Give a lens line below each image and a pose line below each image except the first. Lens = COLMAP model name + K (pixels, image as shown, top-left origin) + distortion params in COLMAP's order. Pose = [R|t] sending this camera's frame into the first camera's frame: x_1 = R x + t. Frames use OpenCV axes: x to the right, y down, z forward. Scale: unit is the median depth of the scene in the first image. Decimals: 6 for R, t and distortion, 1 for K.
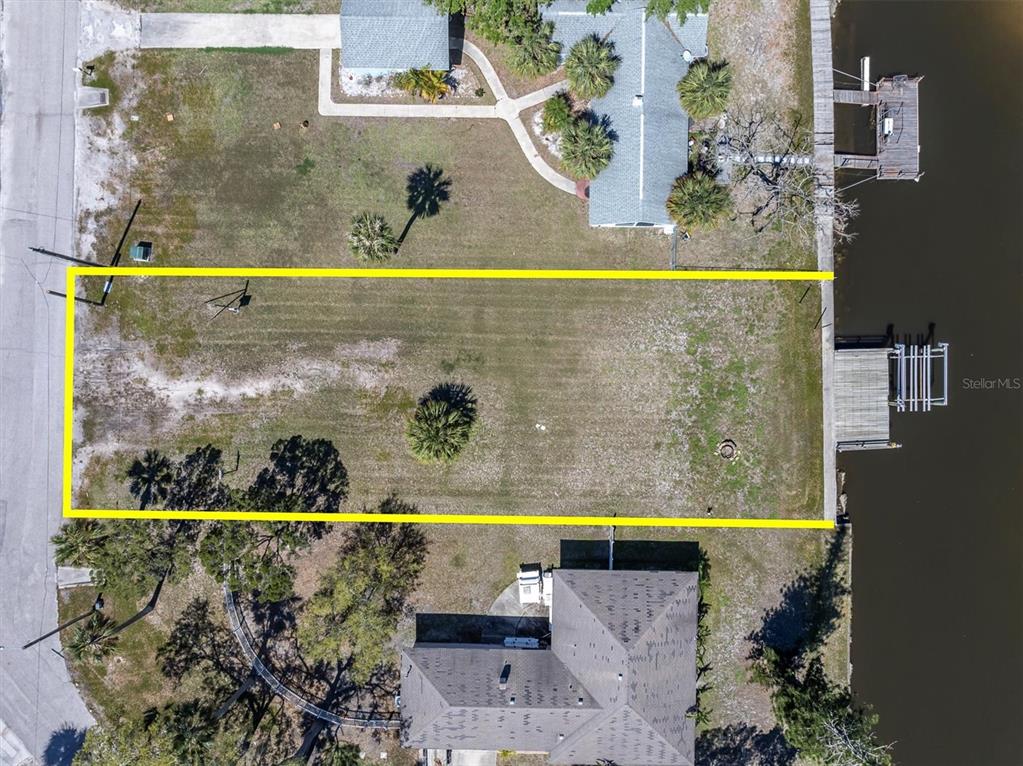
lens RADIAL K [[716.4, 0, 515.9], [0, 716.4, 380.1], [0, 0, 1]] dist [-0.028364, 0.009850]
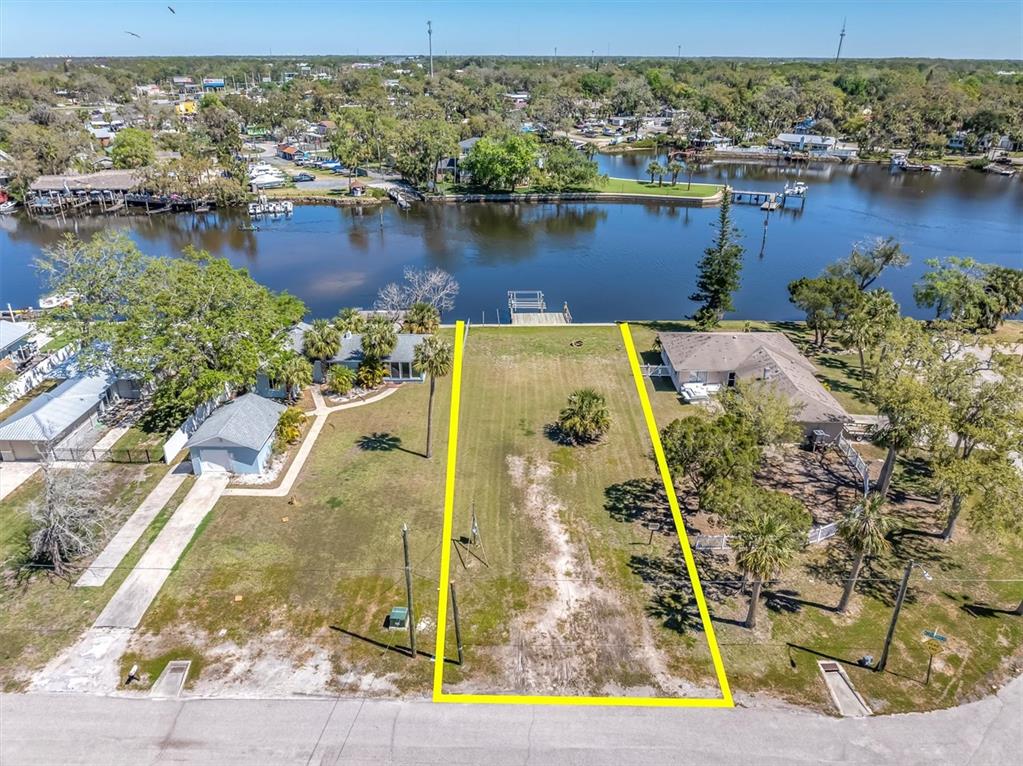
lens RADIAL K [[716.4, 0, 515.9], [0, 716.4, 380.1], [0, 0, 1]] dist [-0.028364, 0.009850]
pose [[-0.017262, -0.413590, 0.910300, -1.135858], [0.999848, -0.009233, 0.014765, -0.057664], [0.002298, 0.910416, 0.413687, 0.426704]]
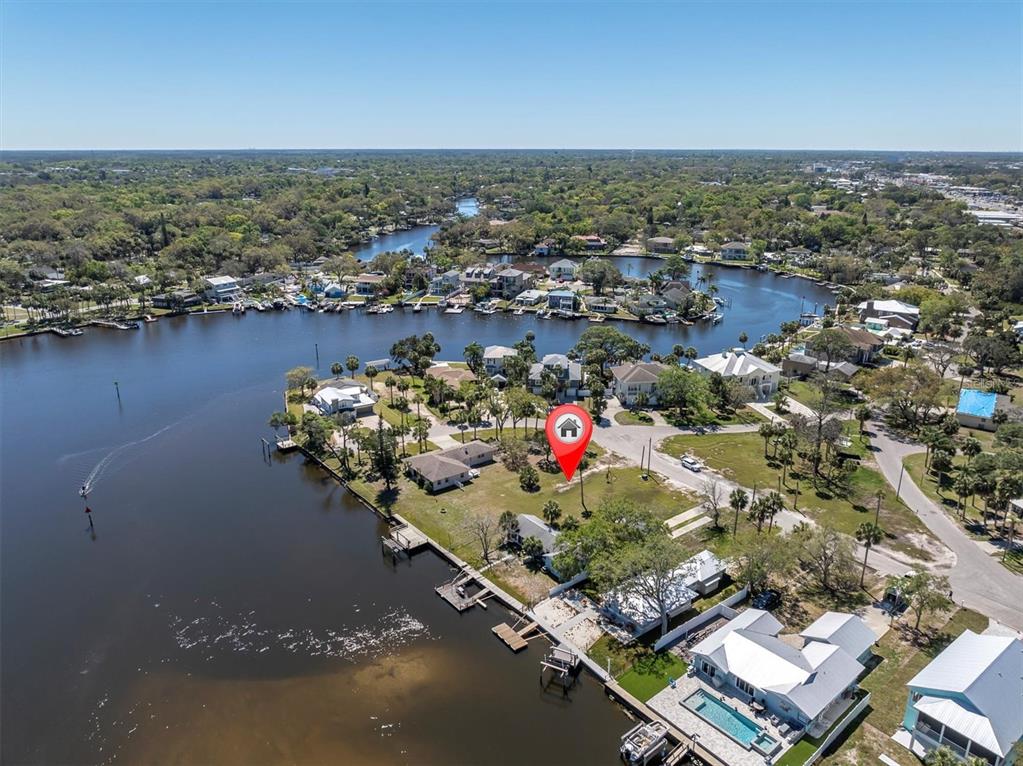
lens RADIAL K [[716.4, 0, 515.9], [0, 716.4, 380.1], [0, 0, 1]] dist [-0.028364, 0.009850]
pose [[-0.782628, 0.192173, -0.592084, 1.581886], [-0.622470, -0.249283, 0.741882, -1.953597], [-0.005027, 0.949172, 0.314717, -0.327699]]
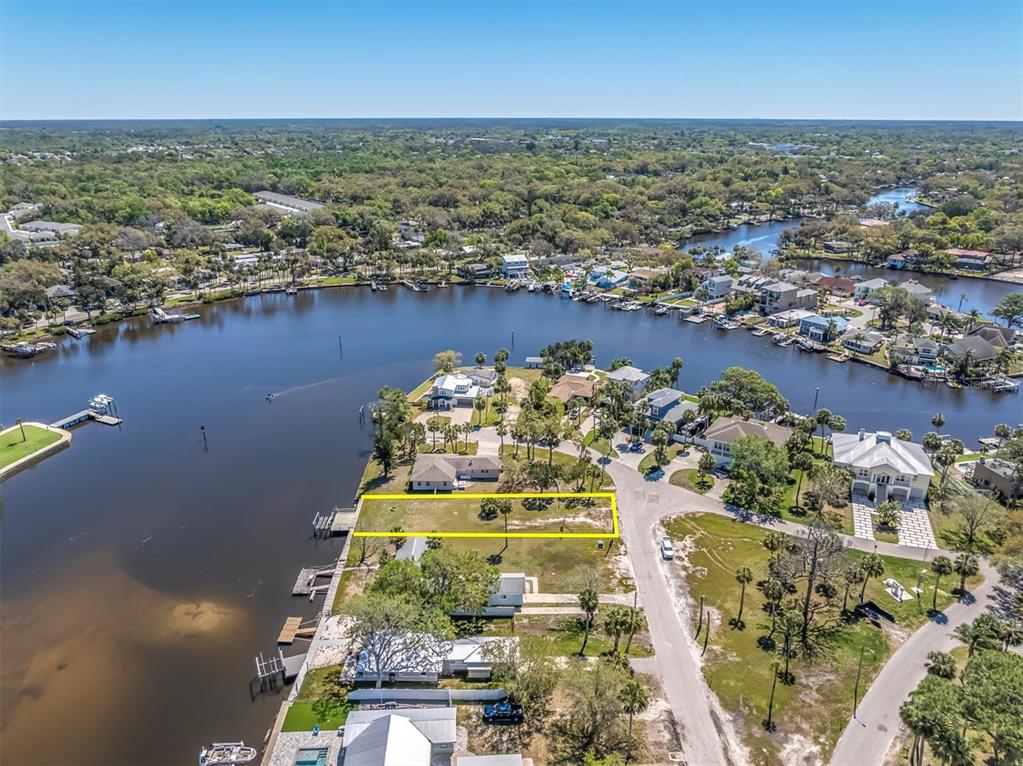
lens RADIAL K [[716.4, 0, 515.9], [0, 716.4, 380.1], [0, 0, 1]] dist [-0.028364, 0.009850]
pose [[-0.999719, 0.008323, -0.022191, -0.149698], [-0.023701, -0.353055, 0.935302, -2.477730], [-0.000050, 0.935566, 0.353153, -0.542393]]
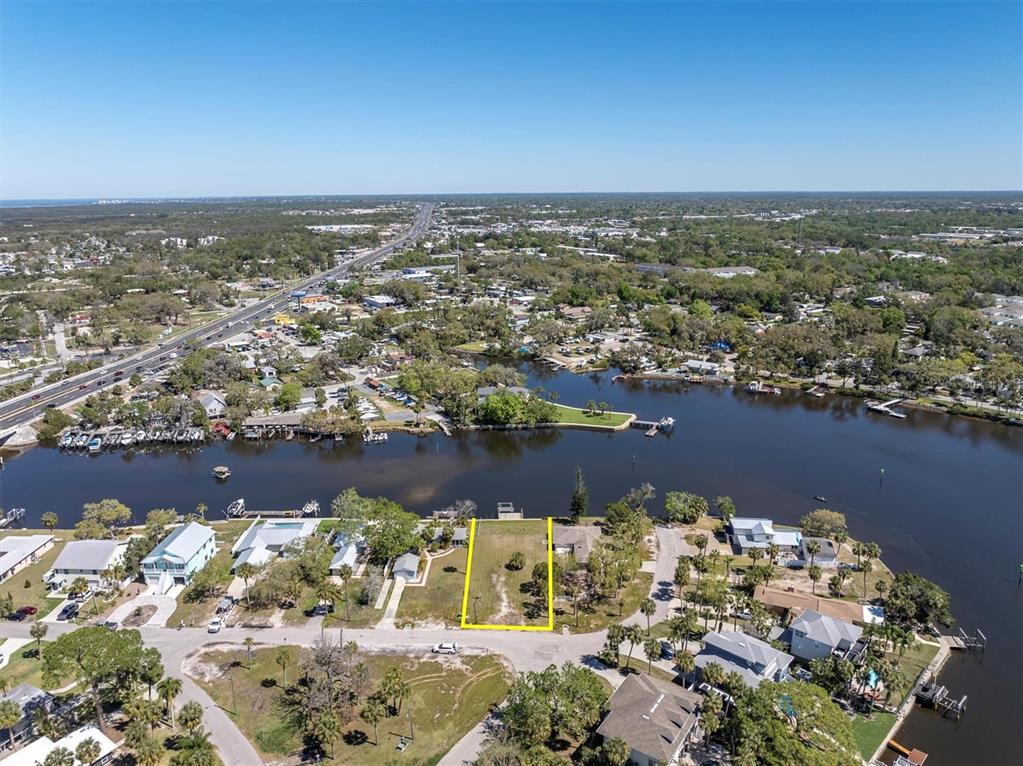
lens RADIAL K [[716.4, 0, 515.9], [0, 716.4, 380.1], [0, 0, 1]] dist [-0.028364, 0.009850]
pose [[0.006838, -0.255176, 0.966870, -3.292042], [0.999890, -0.010991, -0.009972, 0.106928], [0.013172, 0.966832, 0.255073, -0.802753]]
